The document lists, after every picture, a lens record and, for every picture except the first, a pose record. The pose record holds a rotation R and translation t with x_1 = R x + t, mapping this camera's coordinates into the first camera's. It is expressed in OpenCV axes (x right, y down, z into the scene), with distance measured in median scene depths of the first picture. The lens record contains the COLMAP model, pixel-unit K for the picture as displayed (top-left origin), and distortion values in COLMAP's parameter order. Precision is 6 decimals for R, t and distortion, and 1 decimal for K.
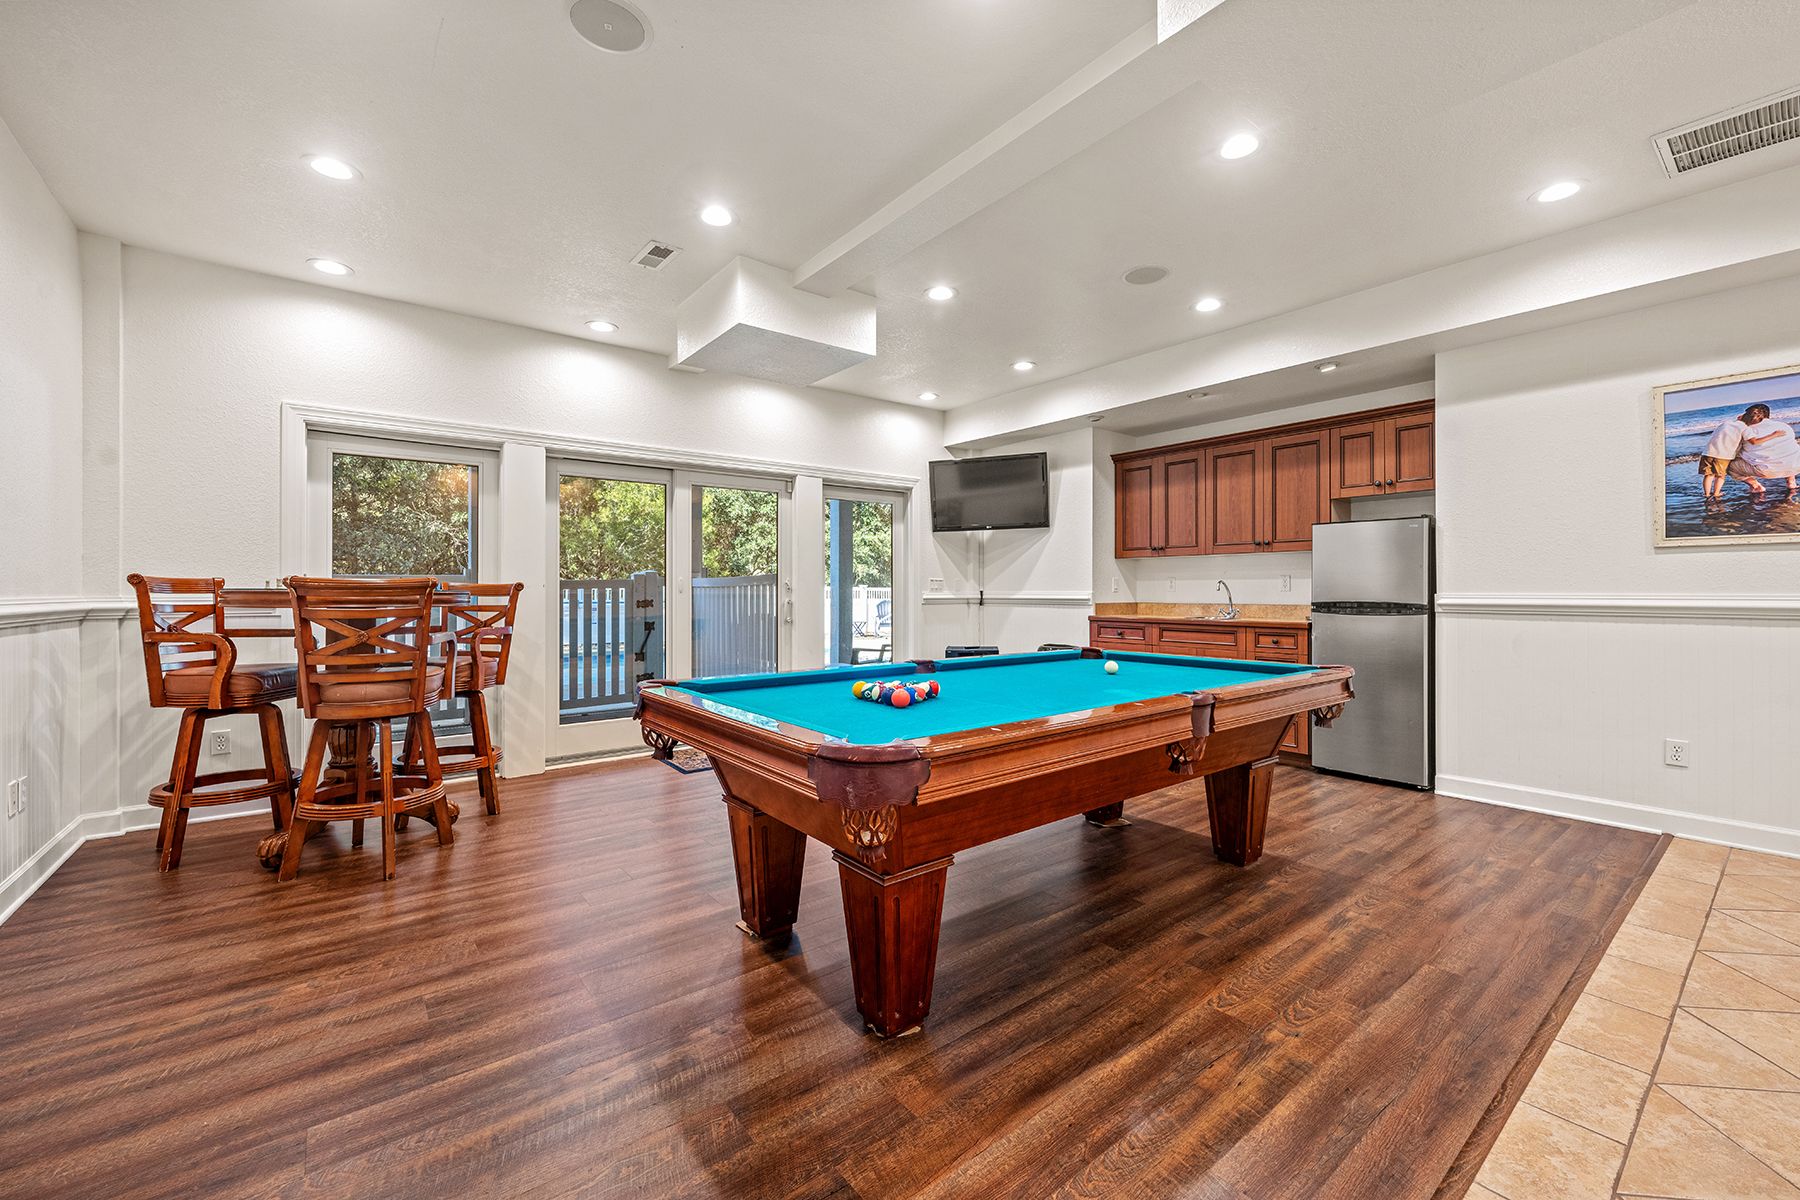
lens RADIAL K [[722.7, 0, 903.9], [0, 722.7, 586.3], [0, 0, 1]] dist [-0.001489, 0.000930]
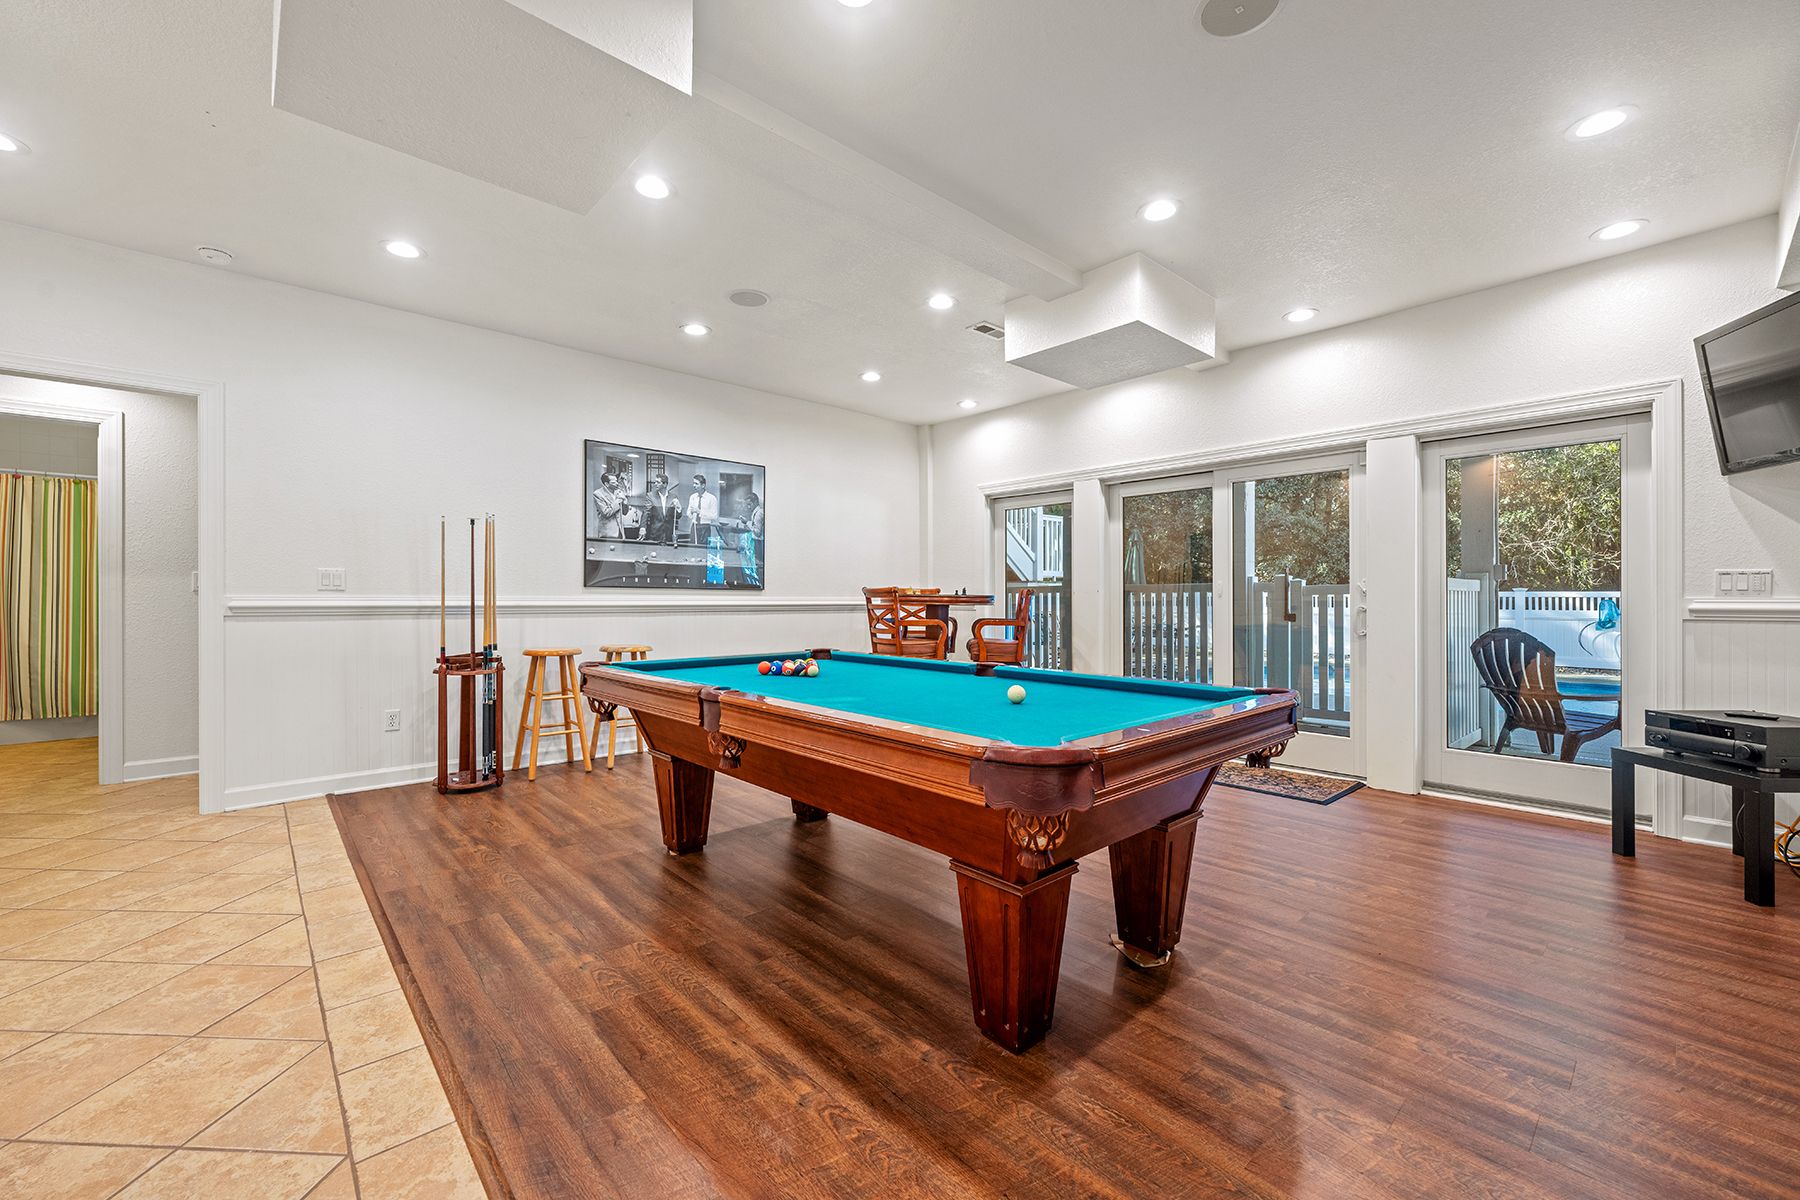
lens RADIAL K [[722.7, 0, 903.3], [0, 722.7, 600.8], [0, 0, 1]] dist [-0.001489, 0.000930]
pose [[0.069475, 0.001254, -0.997583, 1.377361], [0.003211, 0.999994, 0.001481, 0.023057], [0.997579, -0.003307, 0.069470, 1.137719]]
